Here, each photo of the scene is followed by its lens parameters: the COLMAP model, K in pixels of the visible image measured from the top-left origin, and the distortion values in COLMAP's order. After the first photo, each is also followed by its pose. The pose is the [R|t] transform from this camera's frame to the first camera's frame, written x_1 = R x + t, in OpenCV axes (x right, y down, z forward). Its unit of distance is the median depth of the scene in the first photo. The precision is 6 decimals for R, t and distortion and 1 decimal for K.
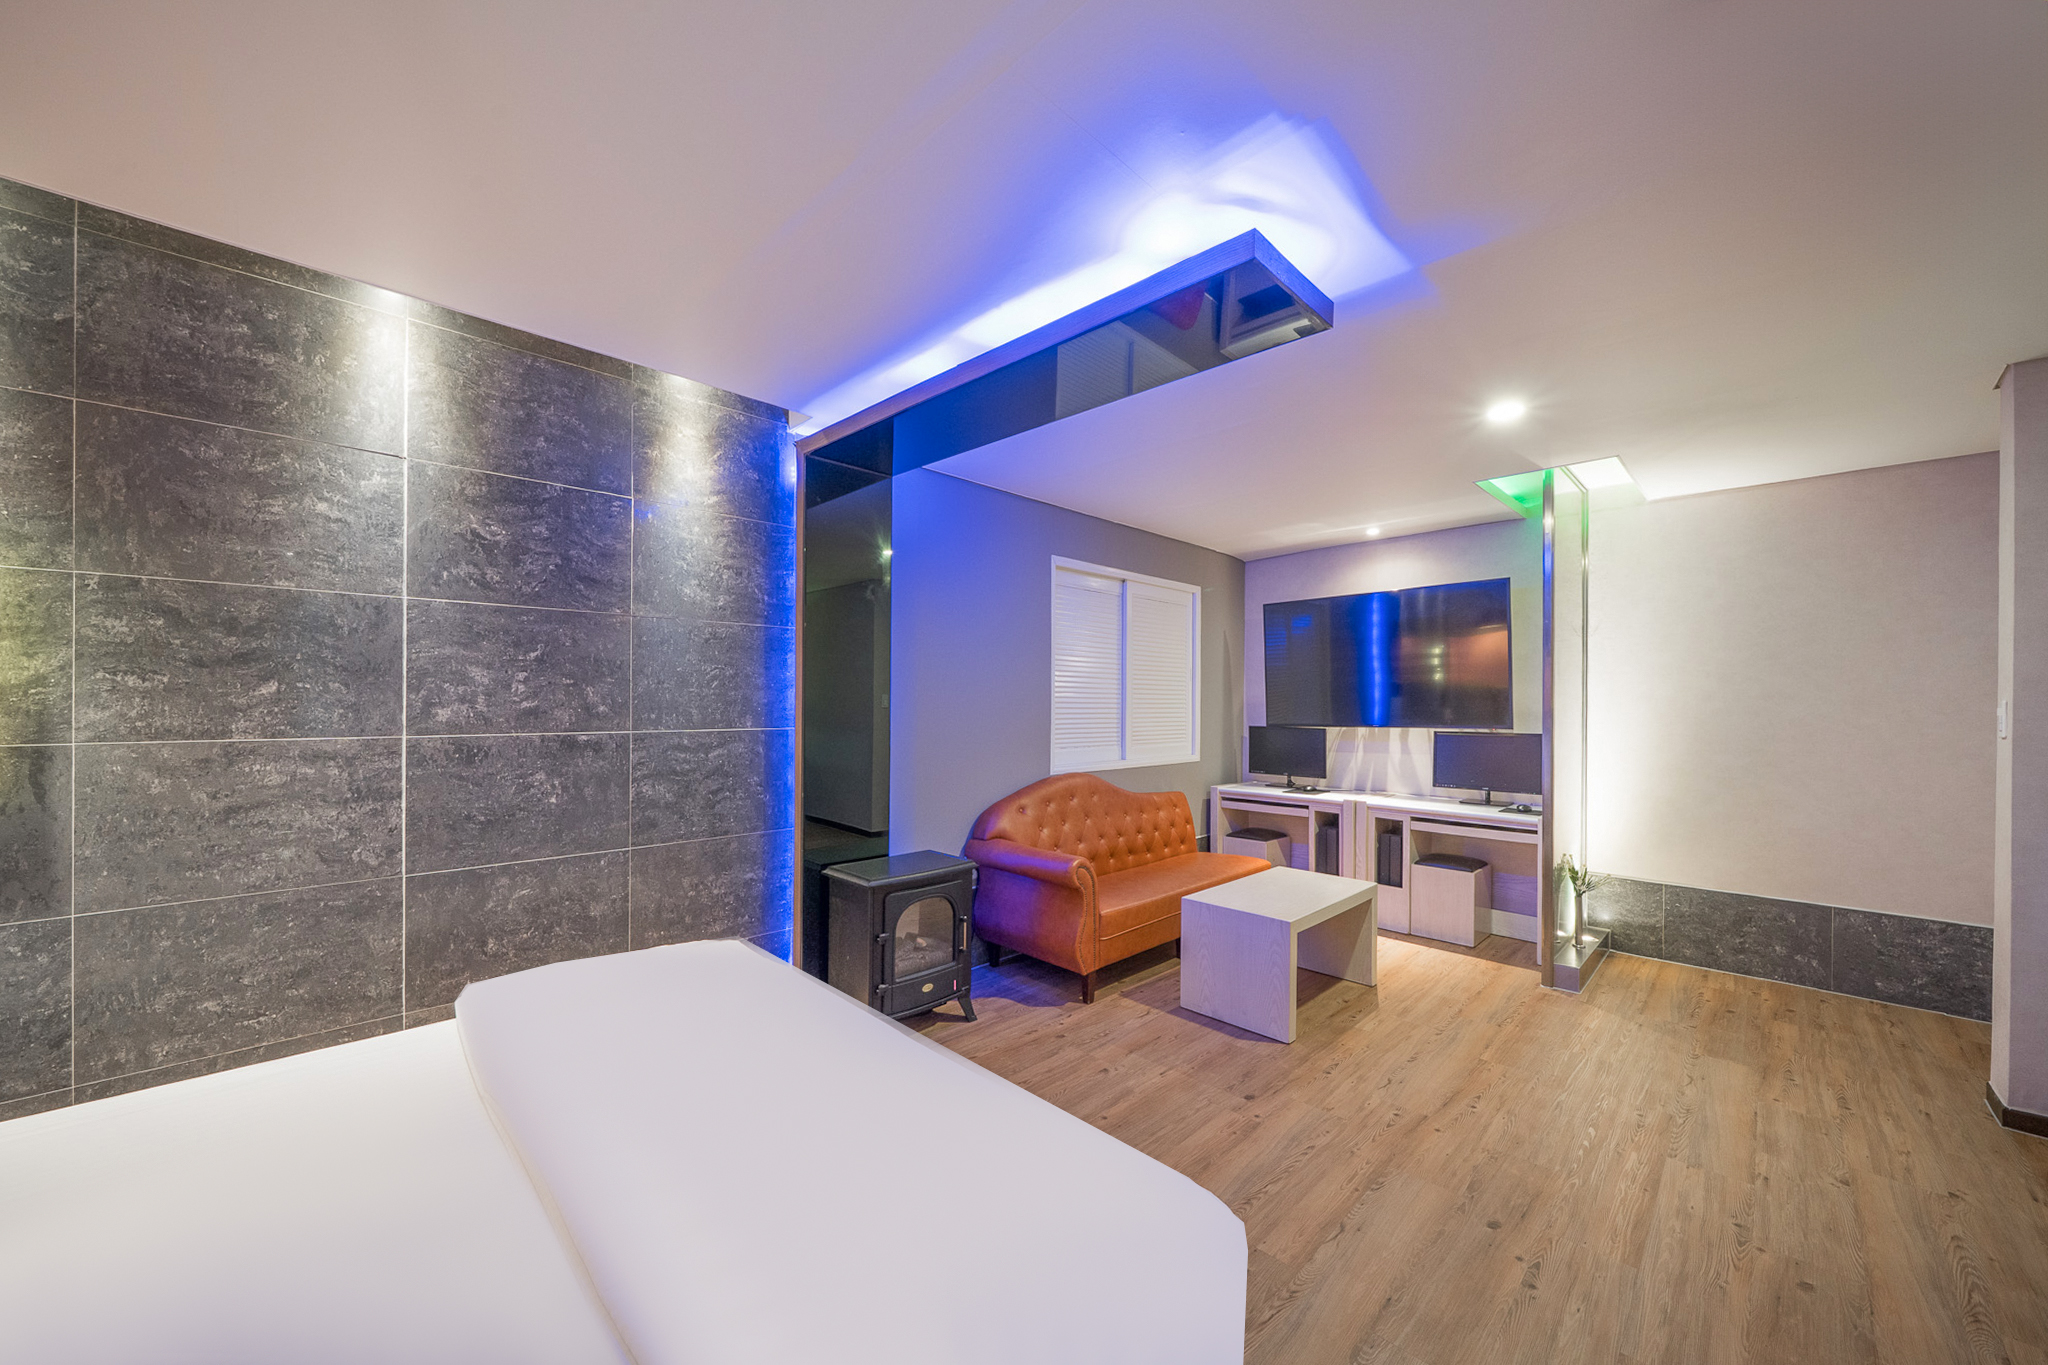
lens RADIAL K [[758.0, 0, 1024.8], [0, 758.0, 698.5], [0, 0, 1]] dist [-0.001516, -0.000178]
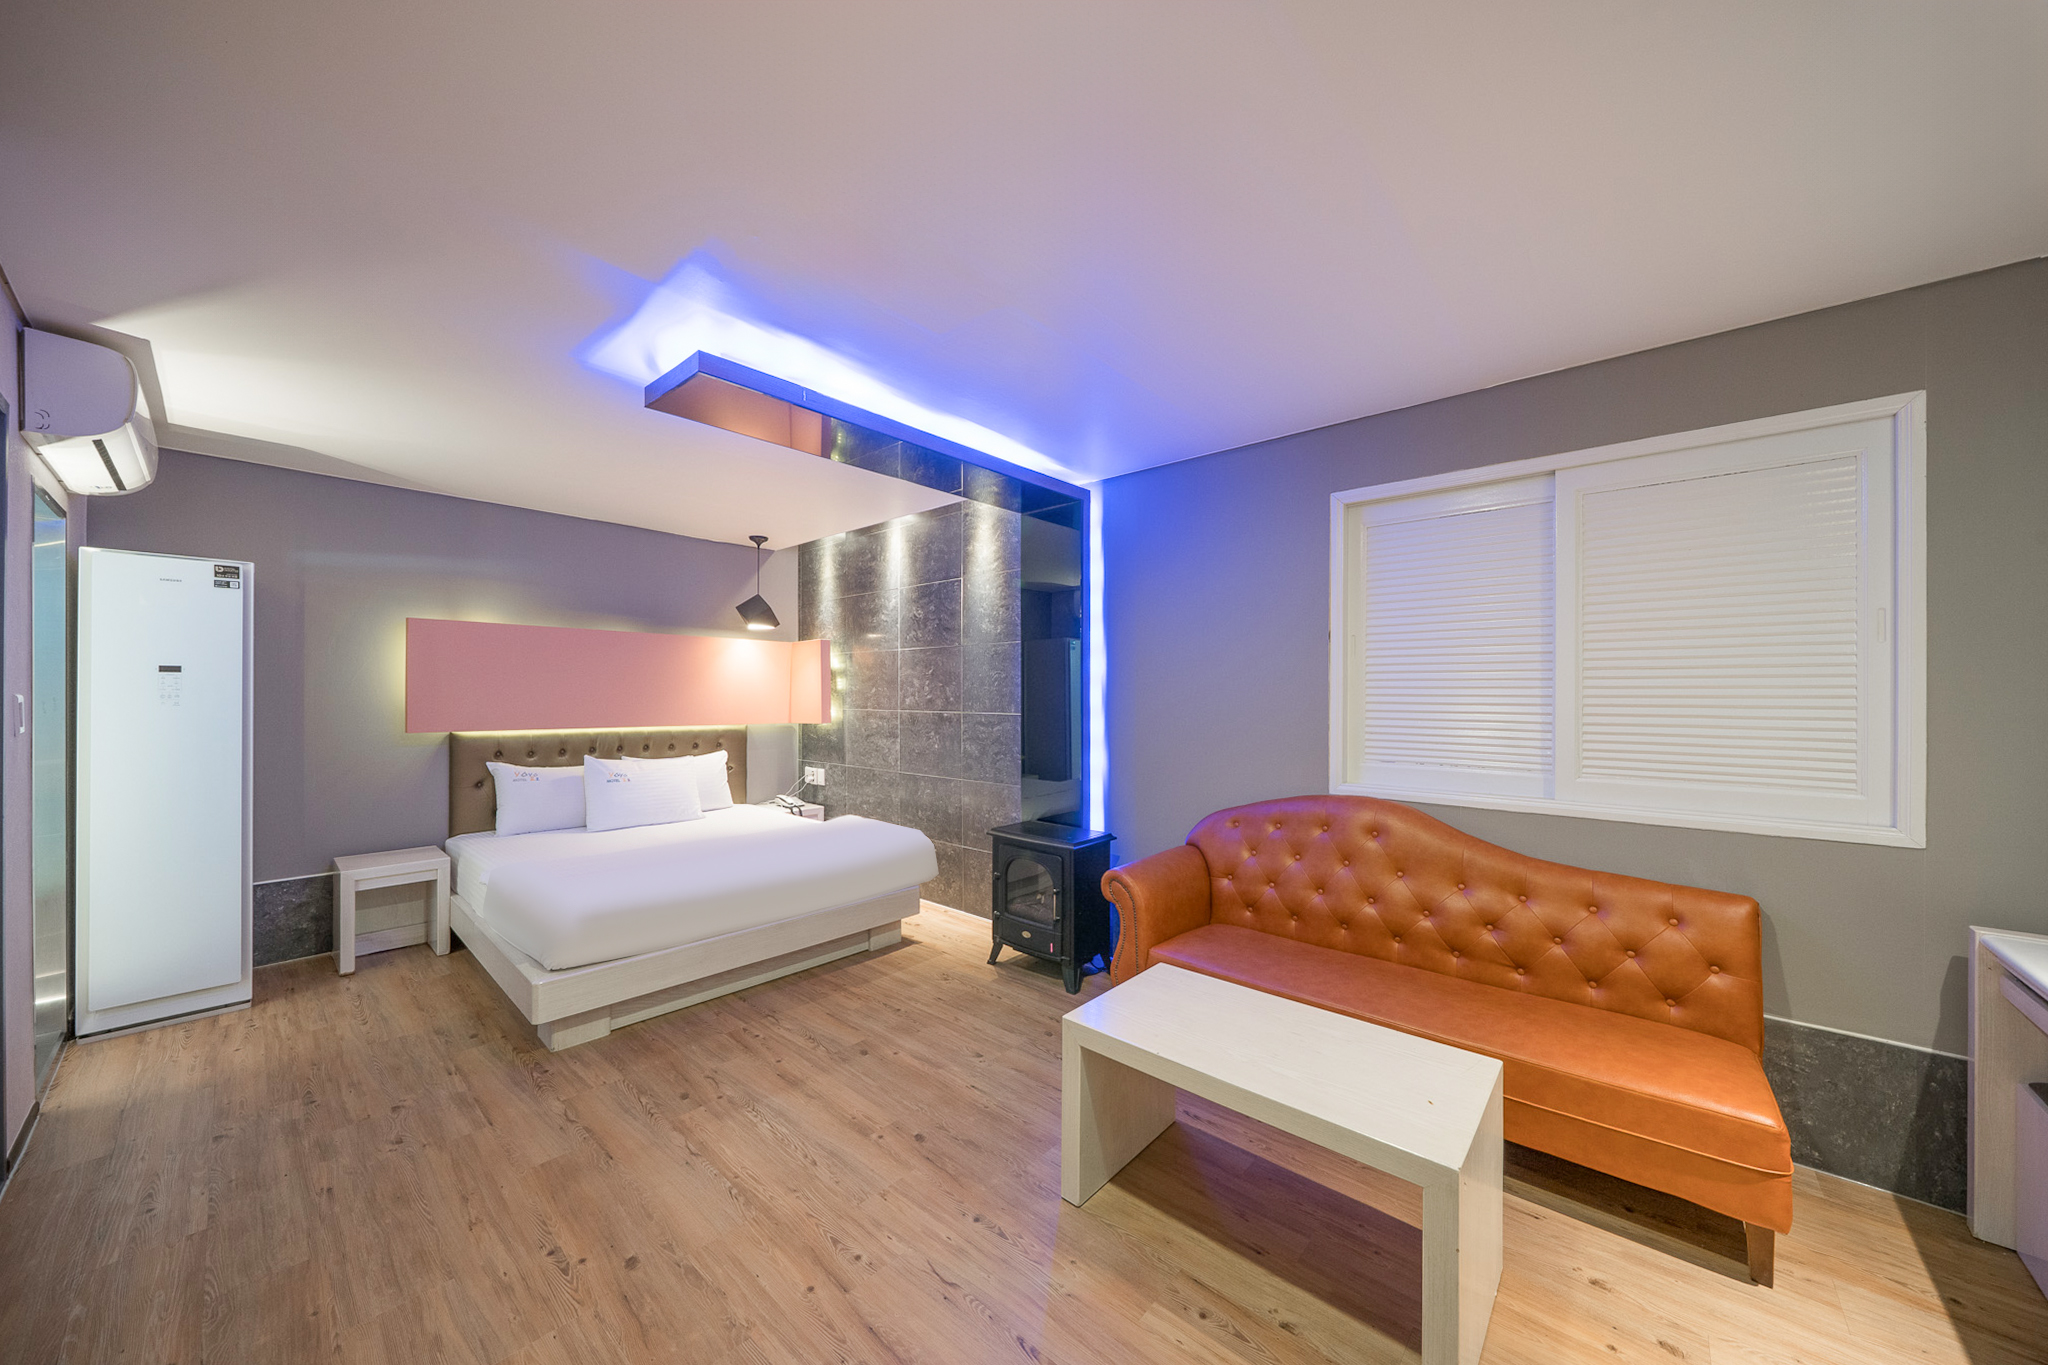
lens RADIAL K [[703.2, 0, 1018.6], [0, 703.2, 688.5], [0, 0, 1]] dist [-0.001271, -0.000198]
pose [[0.054813, -0.013663, -0.998403, 1.181304], [0.002518, 0.999905, -0.013546, 0.011802], [0.998493, -0.001771, 0.054842, 1.118633]]
